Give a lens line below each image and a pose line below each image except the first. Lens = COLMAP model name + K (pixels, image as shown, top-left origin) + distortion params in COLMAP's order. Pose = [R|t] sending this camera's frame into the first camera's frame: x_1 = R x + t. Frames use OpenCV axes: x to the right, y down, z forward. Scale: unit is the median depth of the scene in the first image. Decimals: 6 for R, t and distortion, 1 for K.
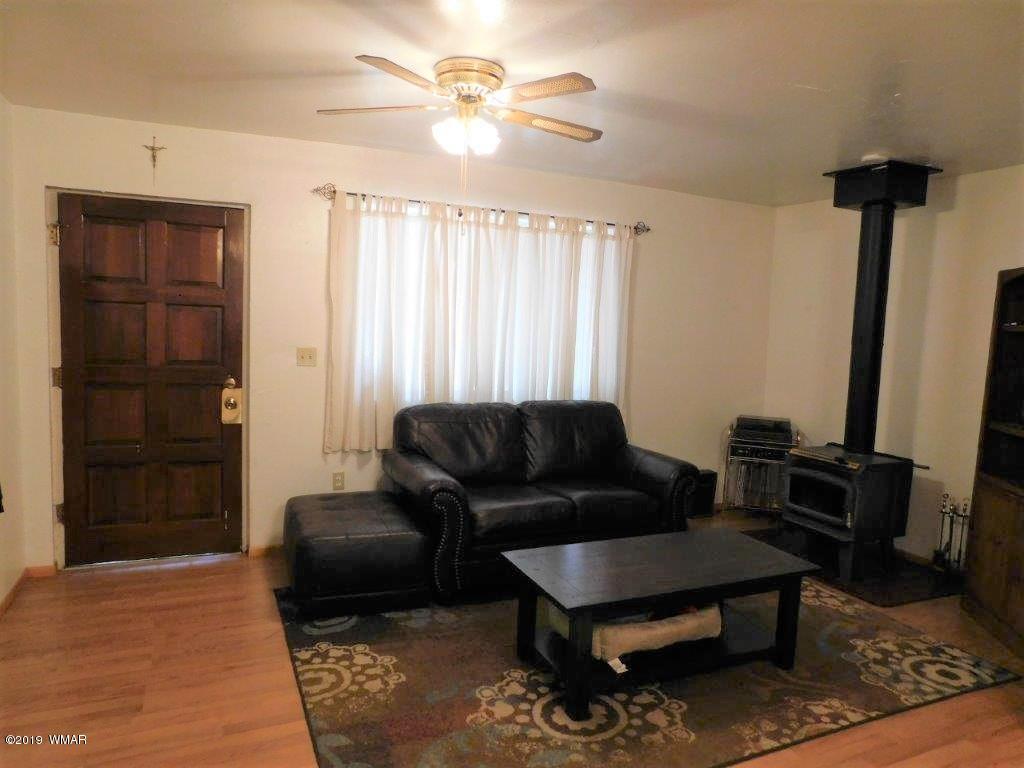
lens RADIAL K [[689.6, 0, 511.8], [0, 689.6, 378.6], [0, 0, 1]] dist [-0.070324, 0.067138]
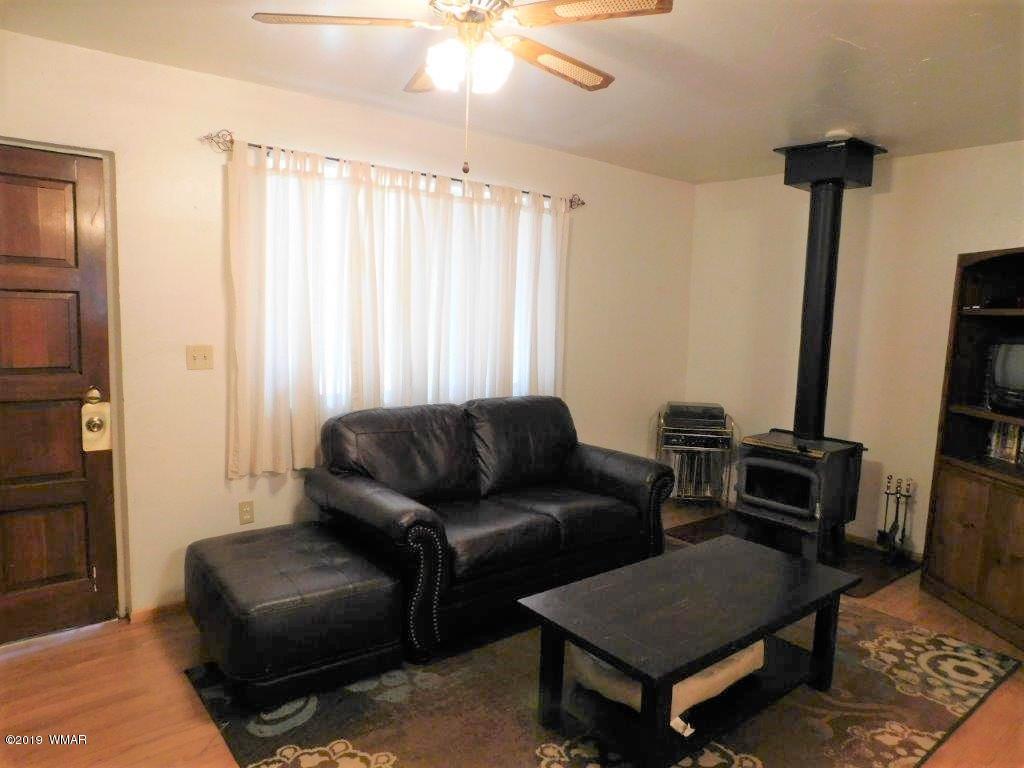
lens RADIAL K [[684.7, 0, 512.0], [0, 684.7, 384.0], [0, 0, 1]] dist [-0.069201, 0.063920]
pose [[0.966366, -0.037907, 0.254360, -0.158264], [0.027823, 0.998682, 0.043124, -0.025406], [-0.255659, -0.034596, 0.966148, 0.180099]]
